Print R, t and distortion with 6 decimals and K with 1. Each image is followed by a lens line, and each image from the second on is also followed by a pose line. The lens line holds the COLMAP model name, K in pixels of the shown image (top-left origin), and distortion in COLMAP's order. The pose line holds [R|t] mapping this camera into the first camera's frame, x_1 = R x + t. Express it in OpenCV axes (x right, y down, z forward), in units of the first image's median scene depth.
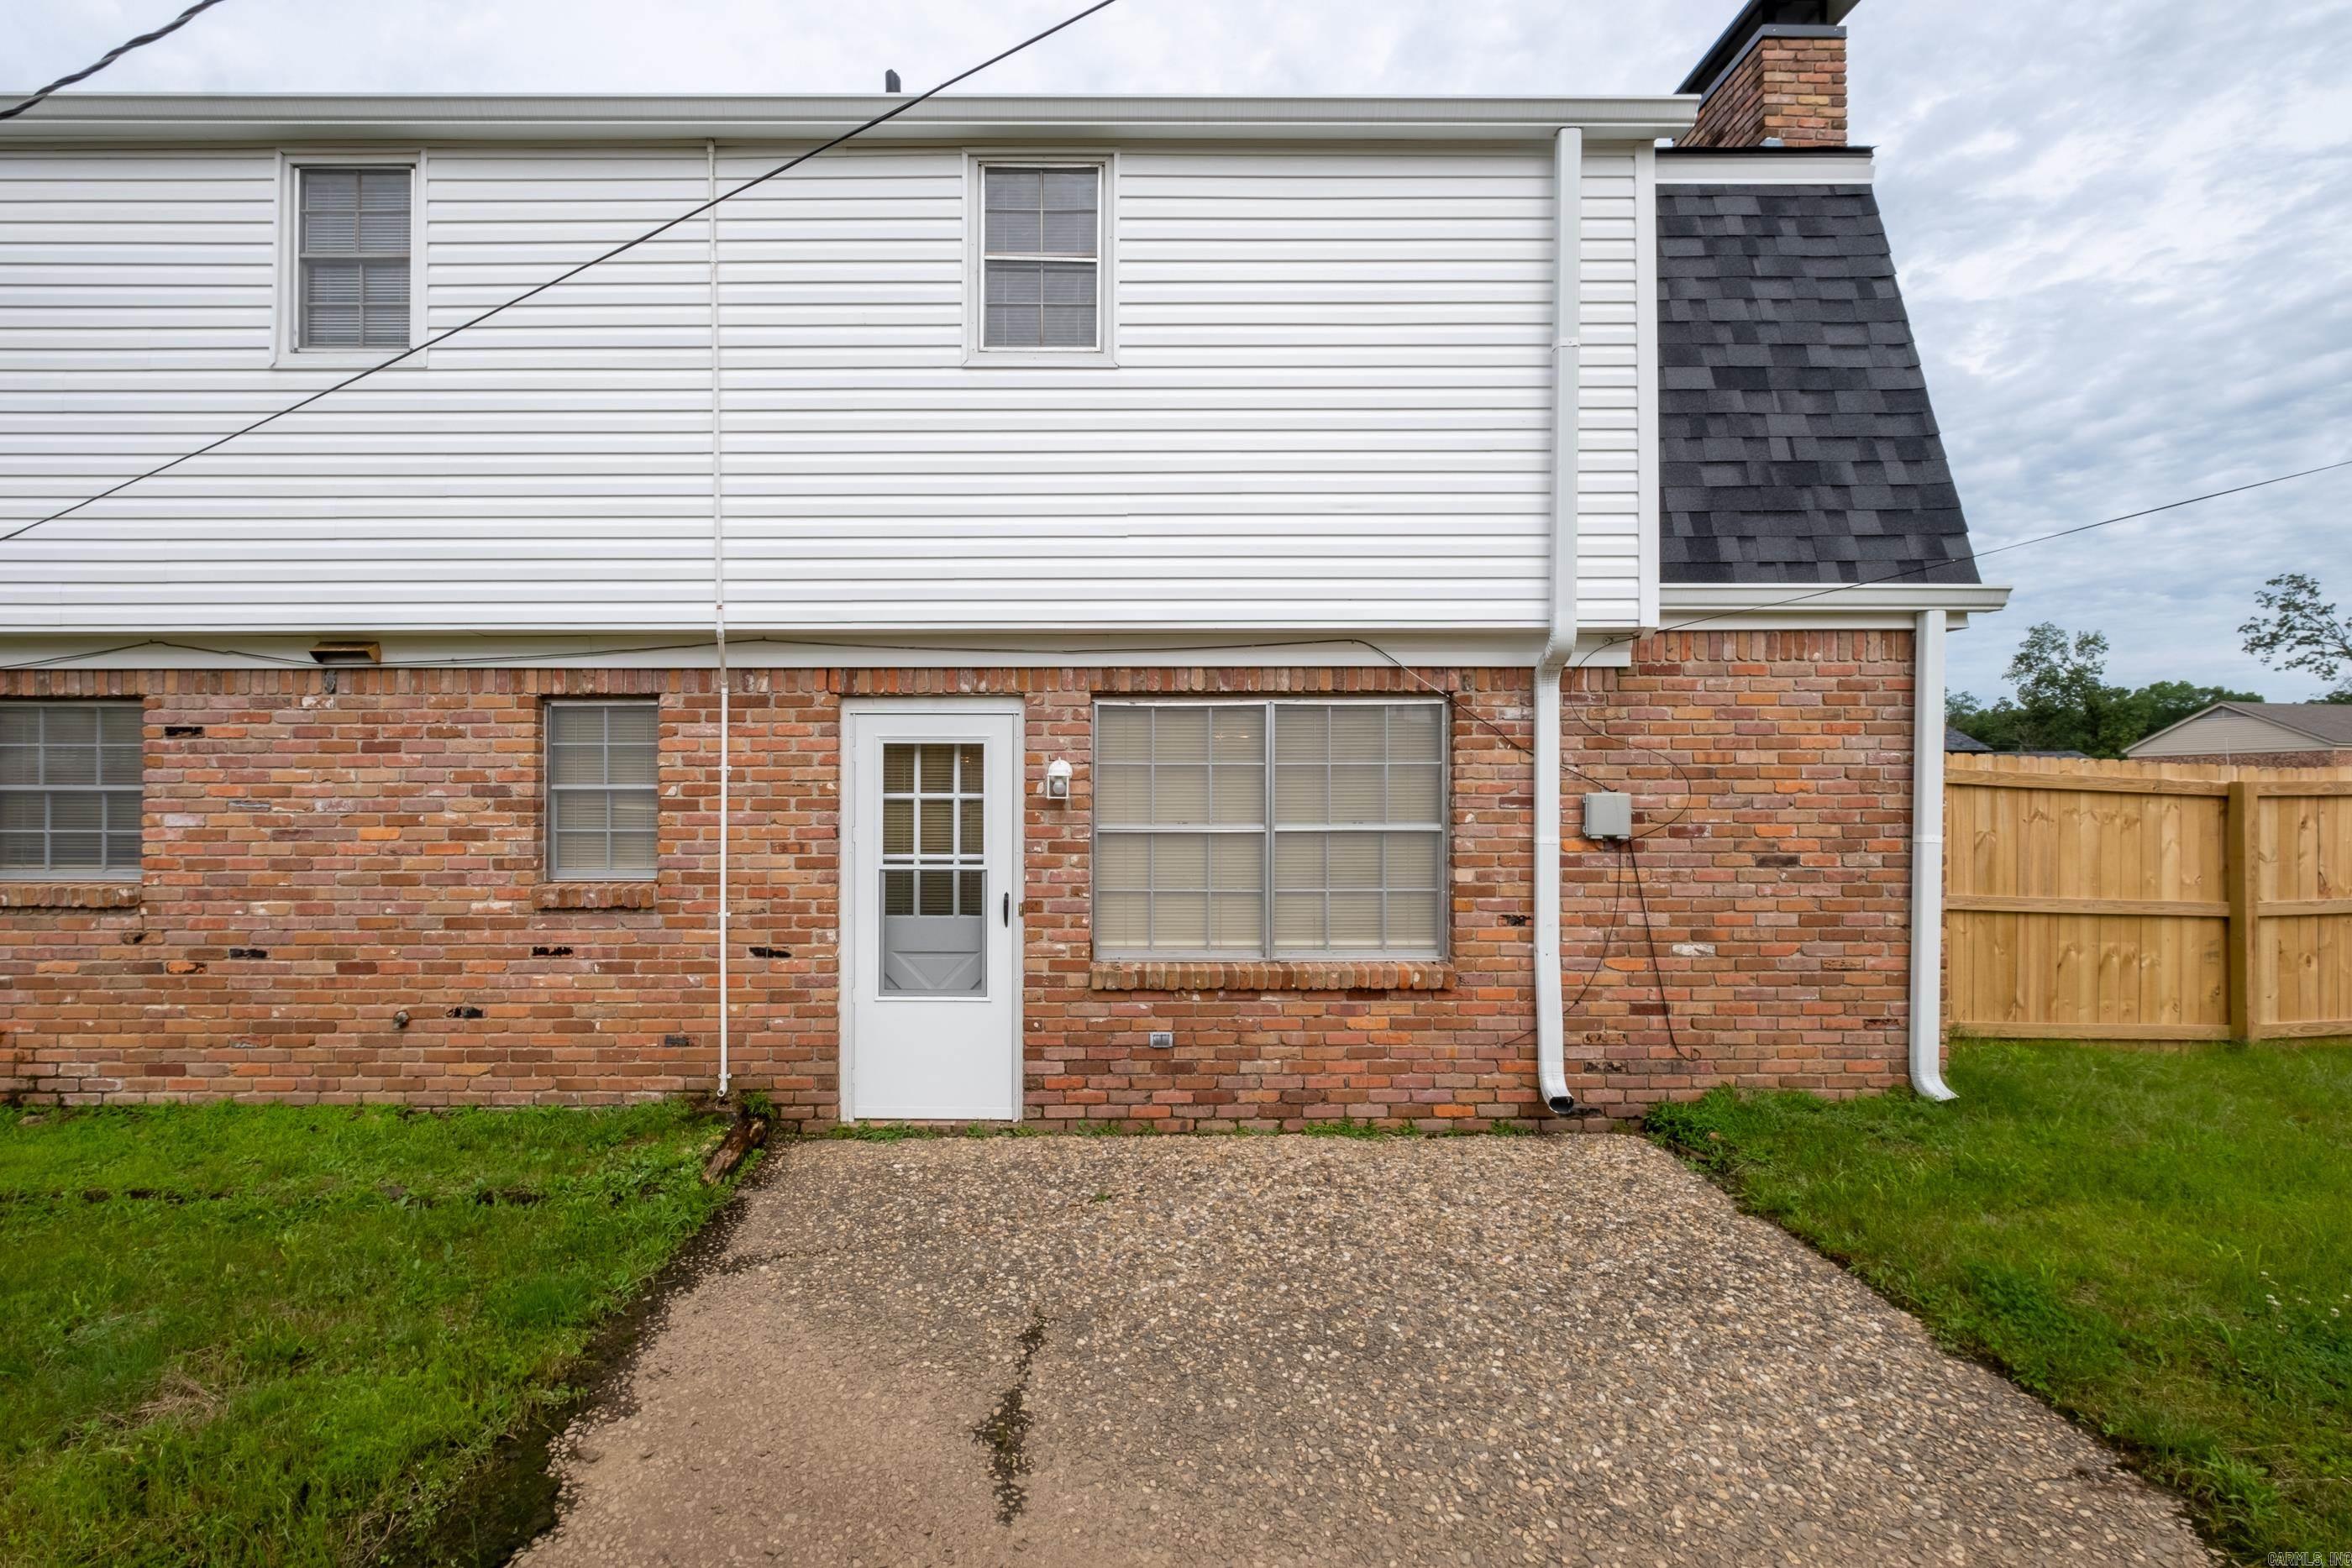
lens RADIAL K [[1134.0, 0, 1171.3], [0, 1134.0, 740.2], [0, 0, 1]] dist [-0.002186, 0.000141]
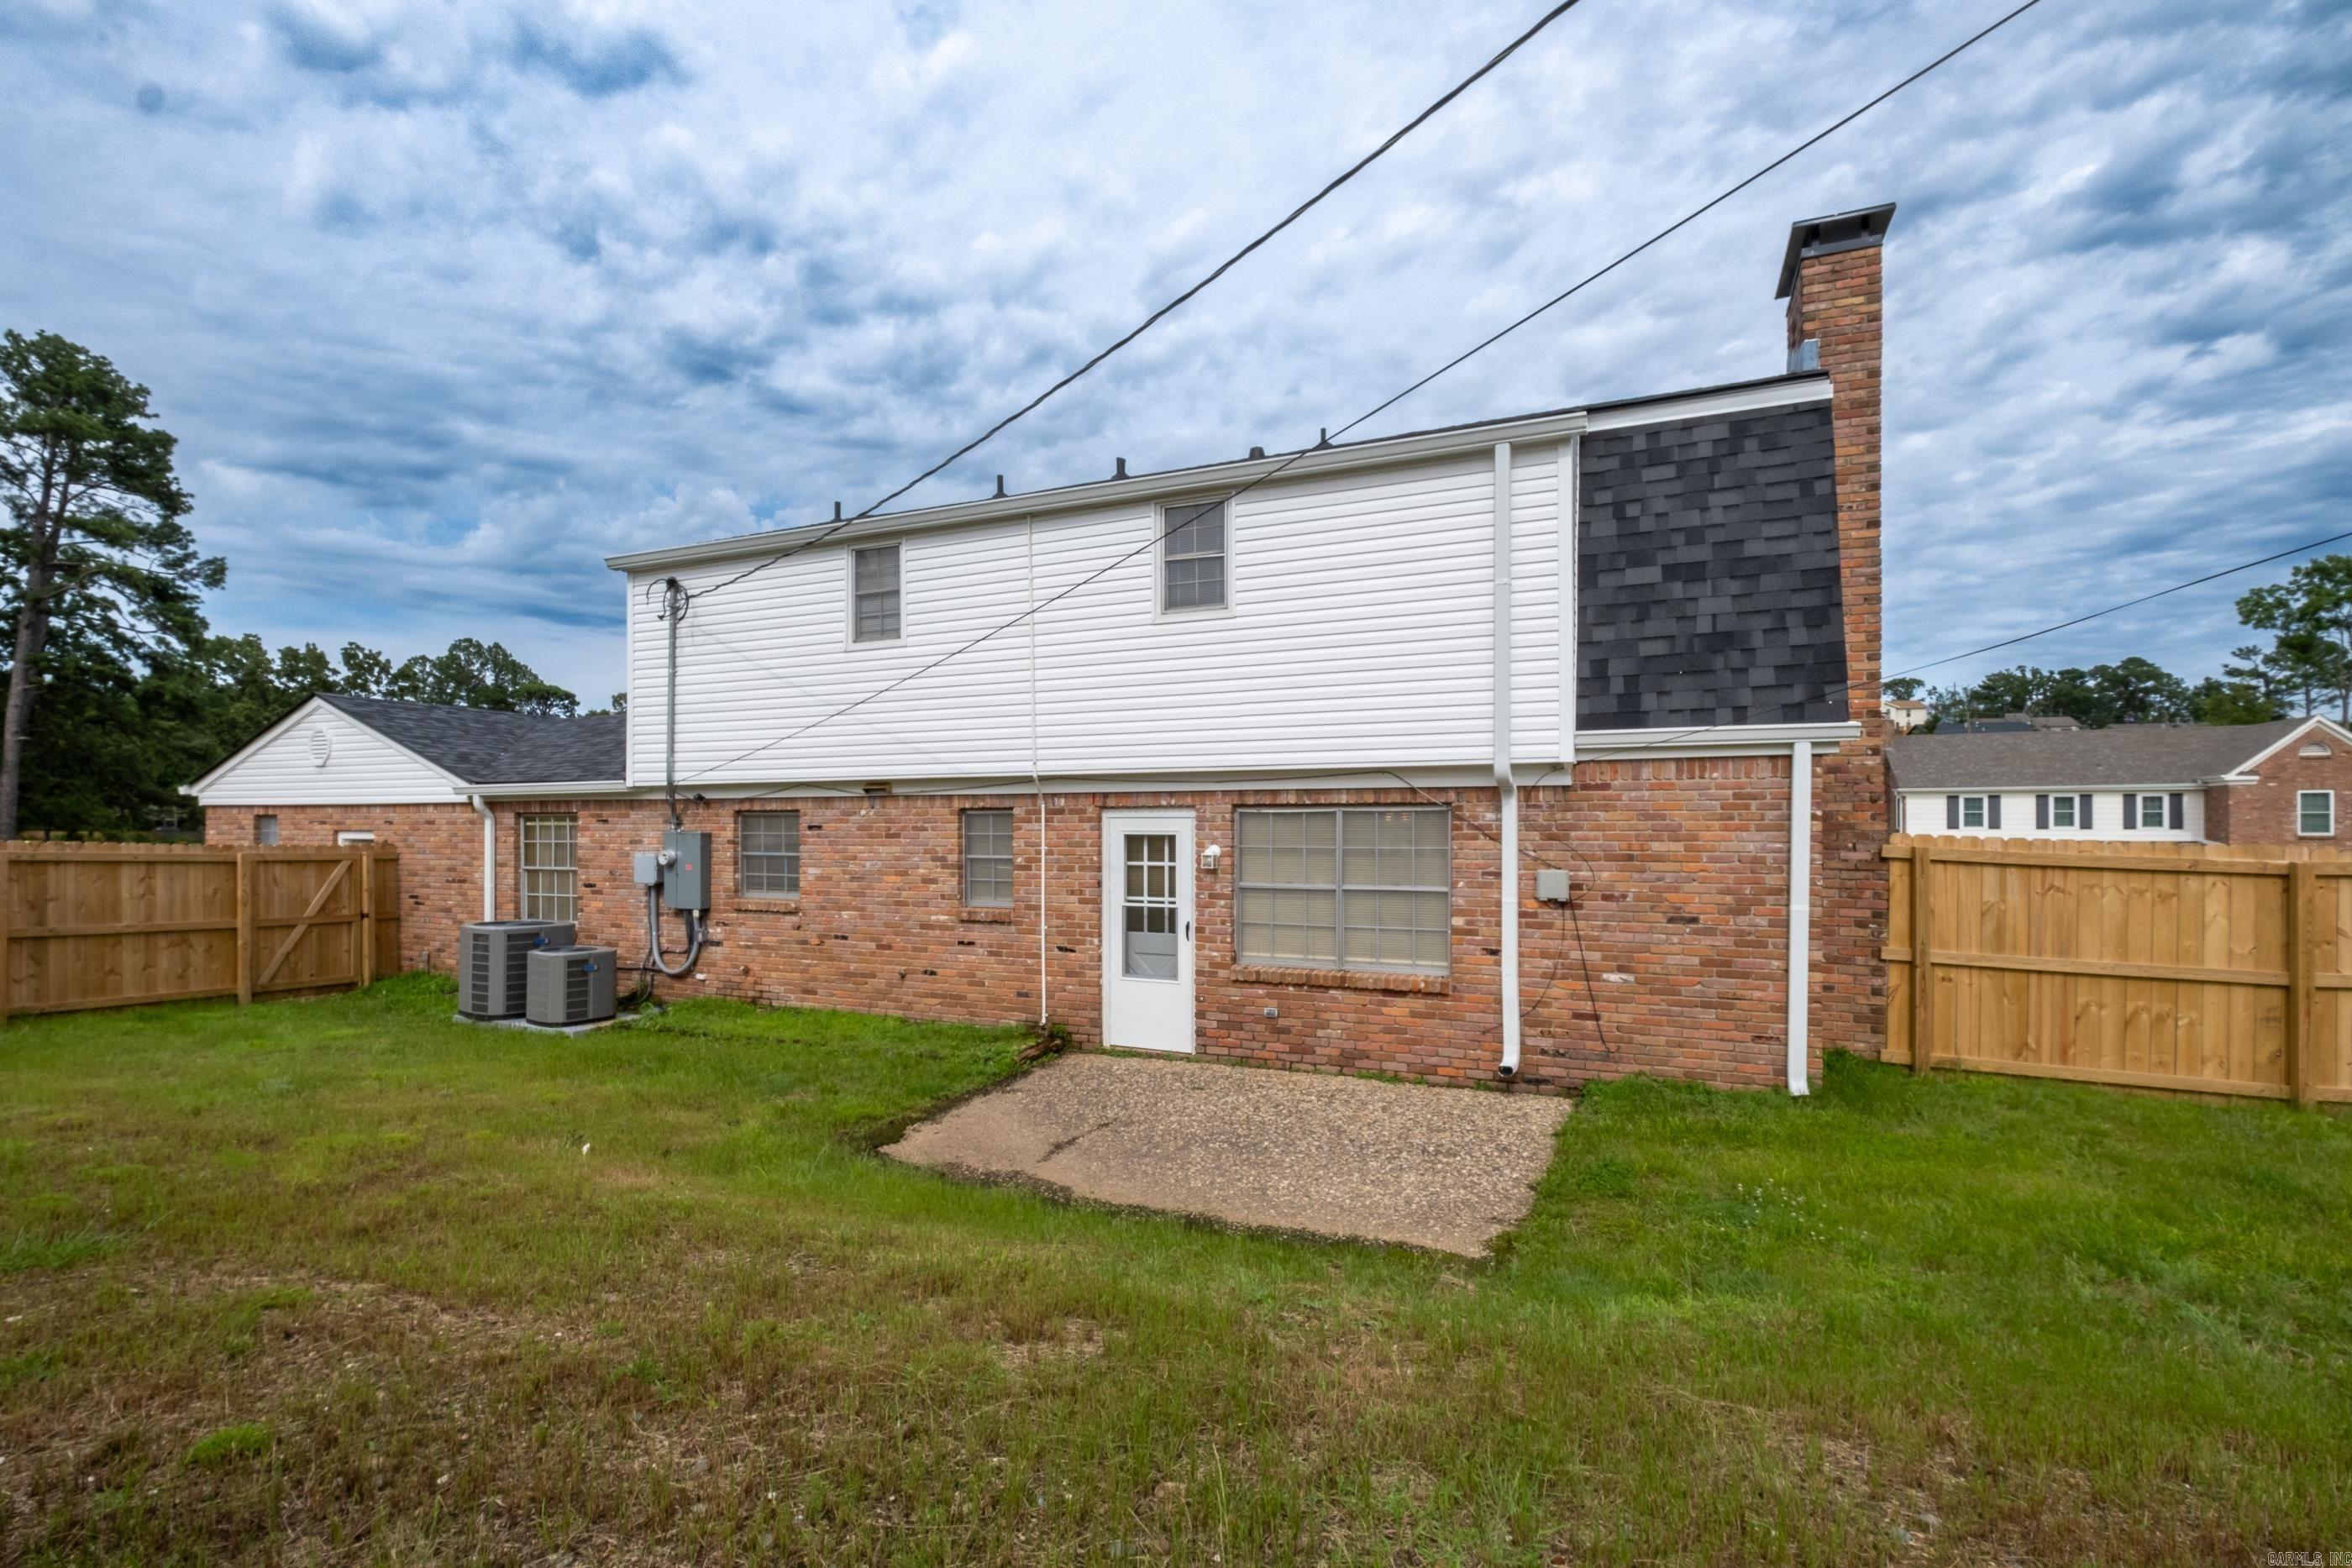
lens RADIAL K [[1031.2, 0, 1179.5], [0, 1031.2, 772.3], [0, 0, 1]] dist [-0.000230, 0.000081]
pose [[0.918119, -0.019177, -0.395841, 0.474801], [0.016344, 0.999811, -0.010530, -0.076872], [0.395969, 0.003198, 0.918259, -0.452876]]
